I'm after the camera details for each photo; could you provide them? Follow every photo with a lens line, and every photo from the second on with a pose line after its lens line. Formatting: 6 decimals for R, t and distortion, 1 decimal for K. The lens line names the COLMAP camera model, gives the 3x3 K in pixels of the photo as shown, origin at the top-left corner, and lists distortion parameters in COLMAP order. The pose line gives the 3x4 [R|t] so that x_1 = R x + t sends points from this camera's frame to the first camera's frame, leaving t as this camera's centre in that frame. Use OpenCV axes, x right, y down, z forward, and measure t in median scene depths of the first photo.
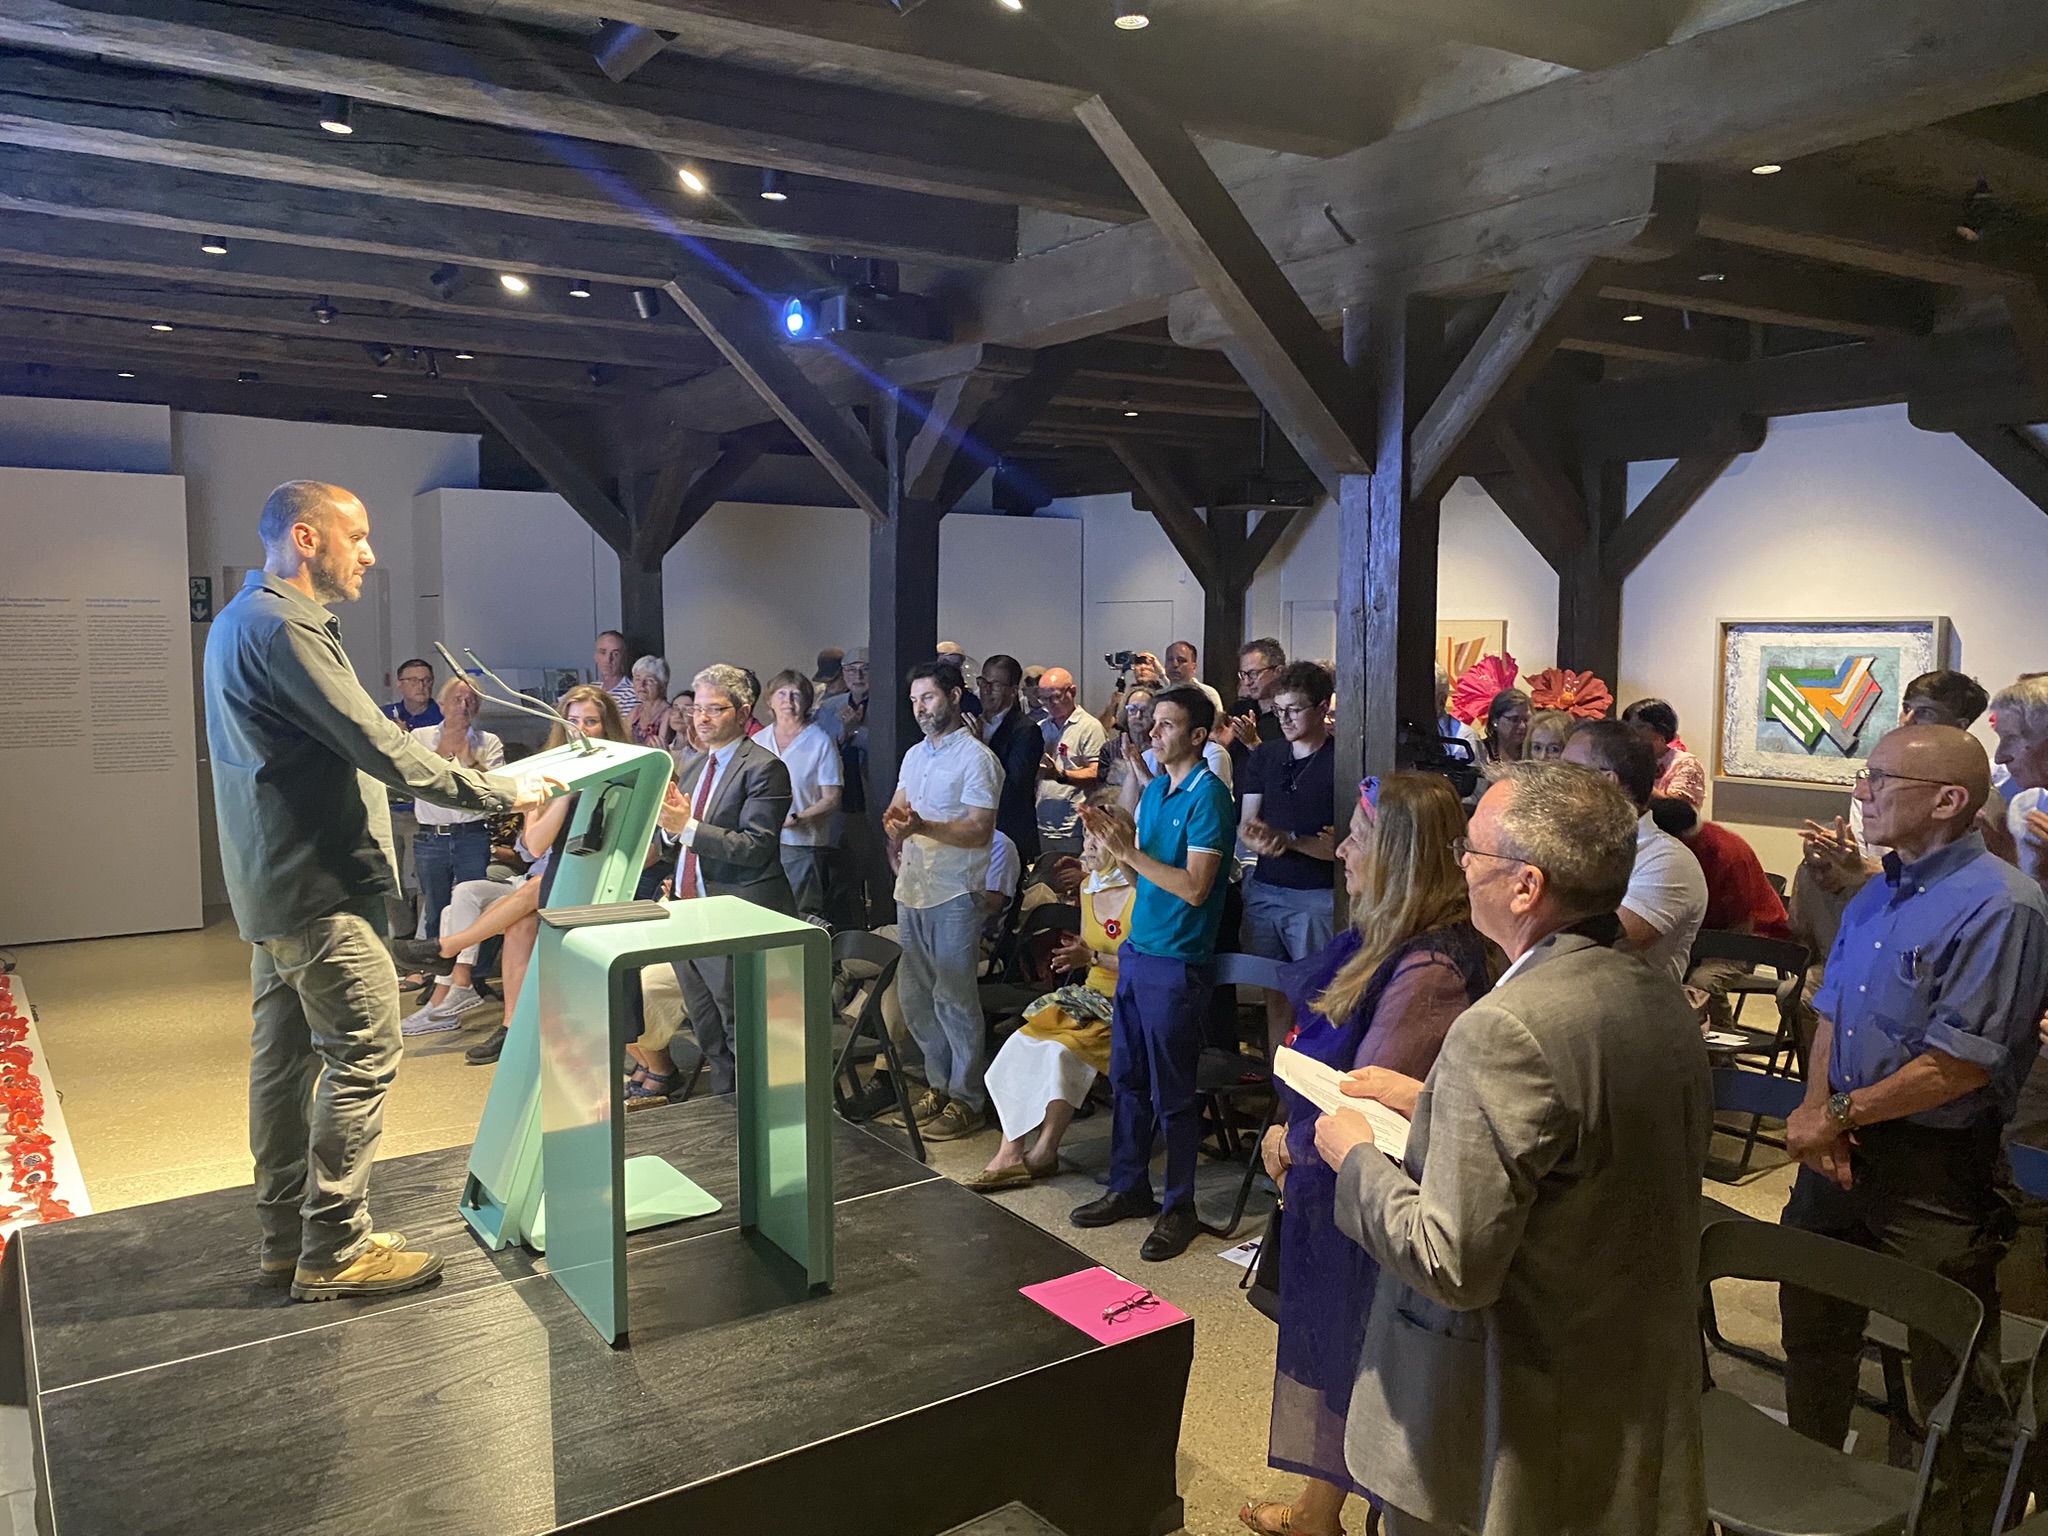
lens RADIAL K [[1545.1, 0, 1050.3], [0, 1545.1, 768.7], [0, 0, 1]] dist [0.091388, -0.142790]
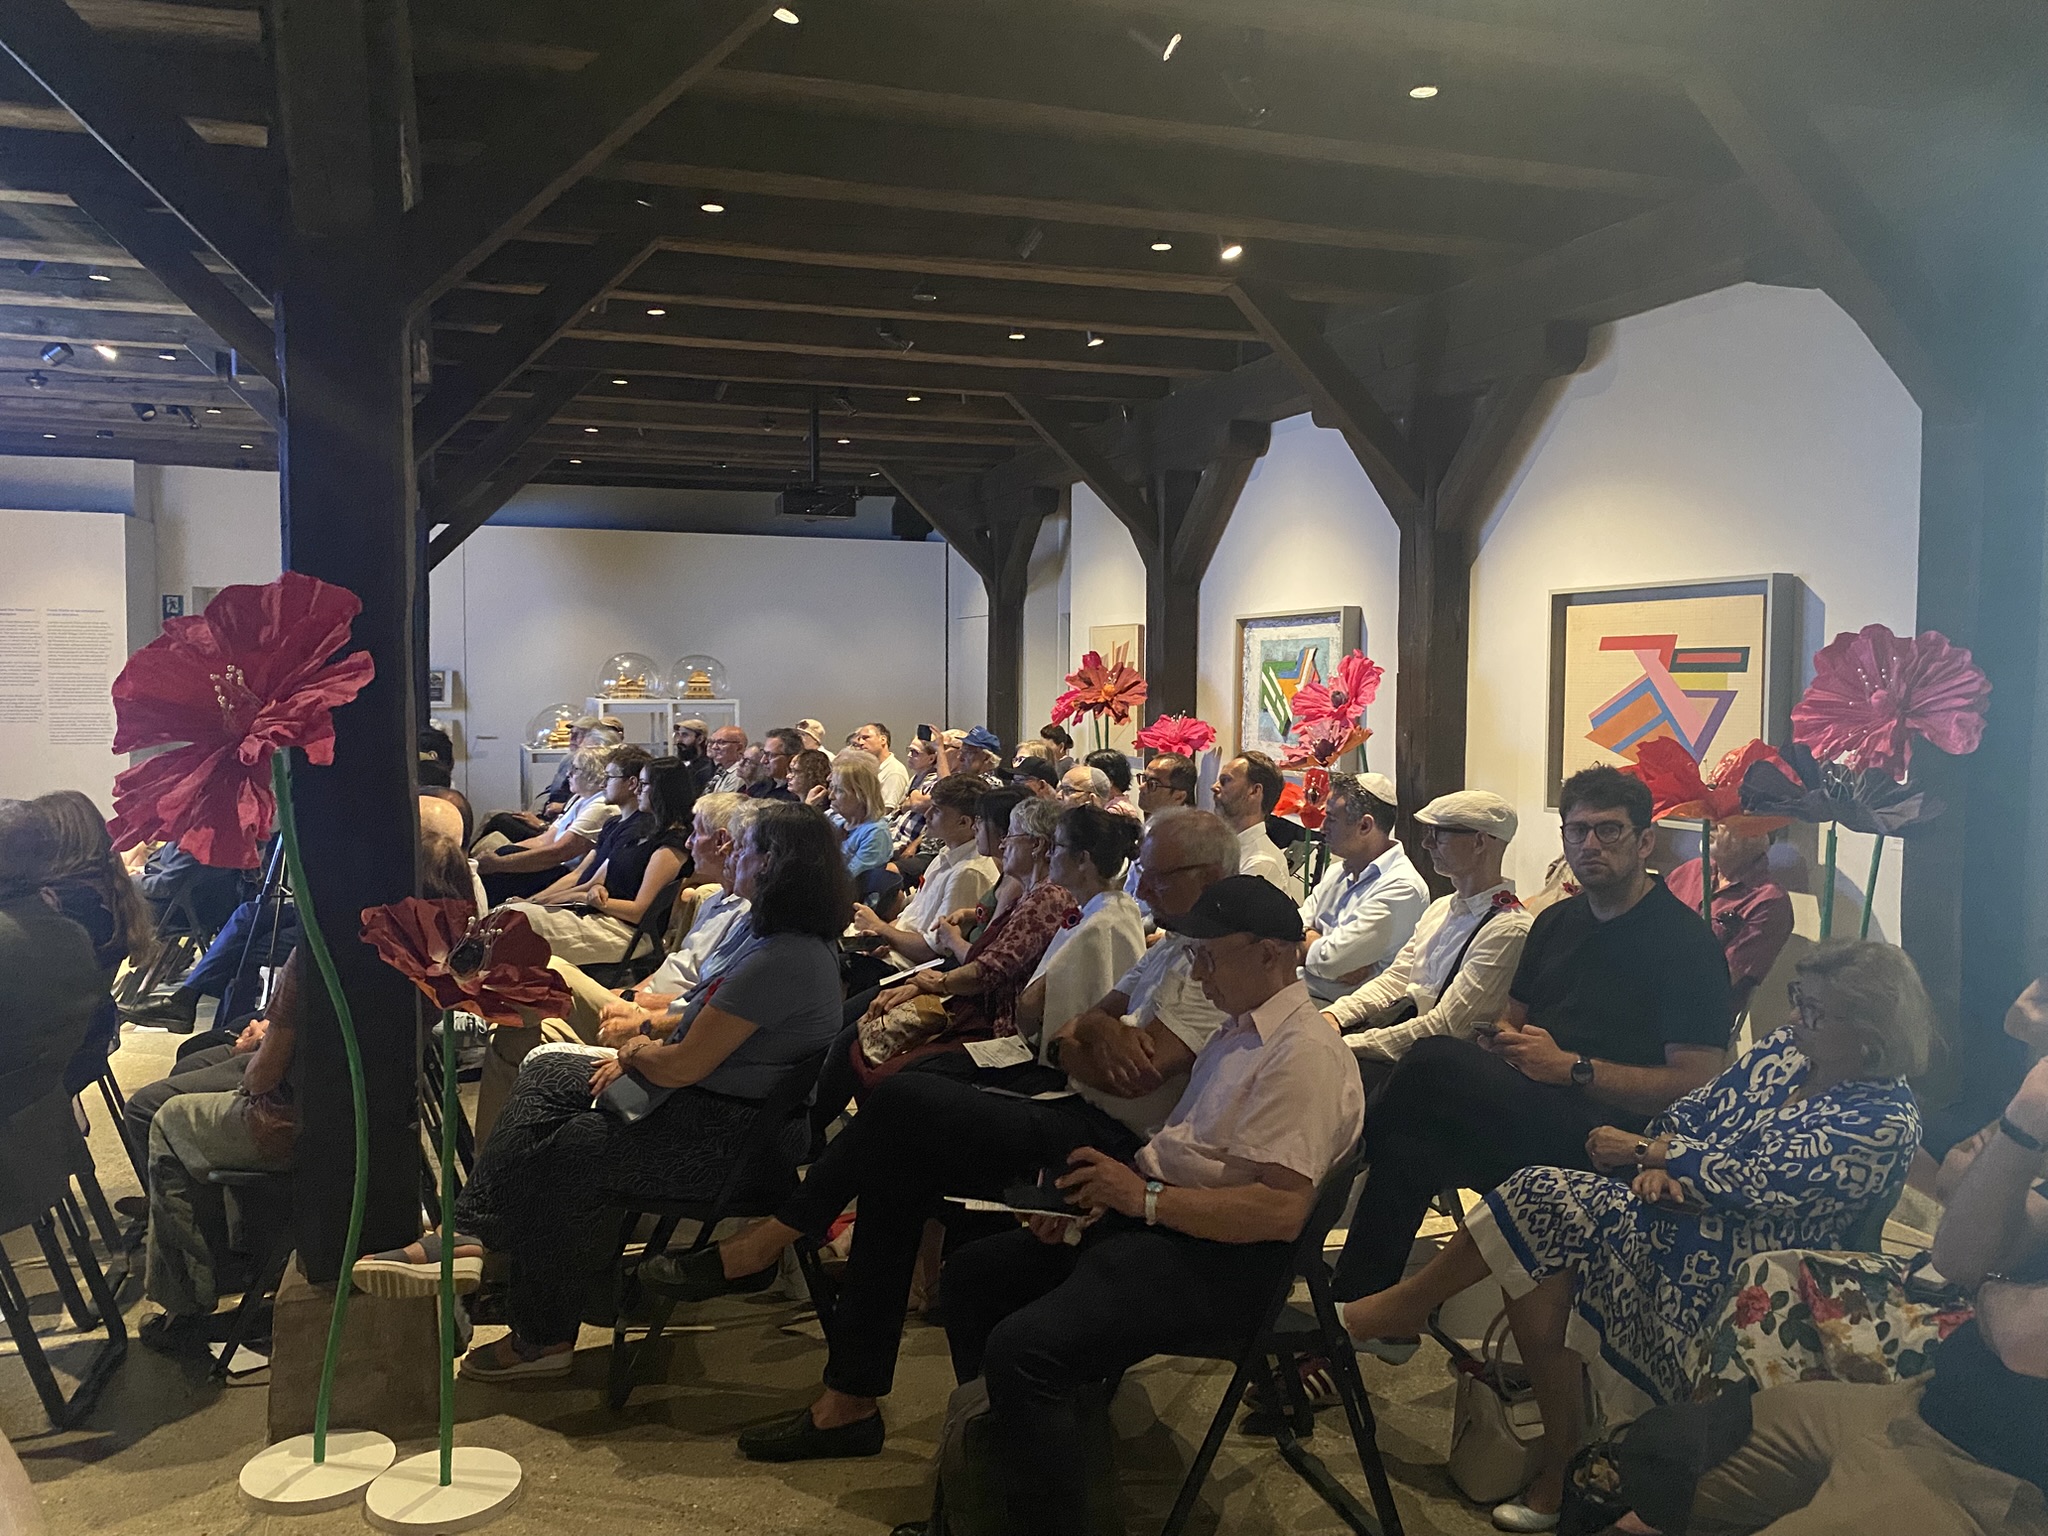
lens RADIAL K [[1545.1, 0, 1050.3], [0, 1545.1, 768.7], [0, 0, 1]] dist [0.091388, -0.142790]
pose [[0.967038, 0.019741, -0.253866, 0.574373], [-0.027859, 0.999208, -0.028422, 0.041286], [0.253104, 0.034558, 0.966822, -0.043439]]
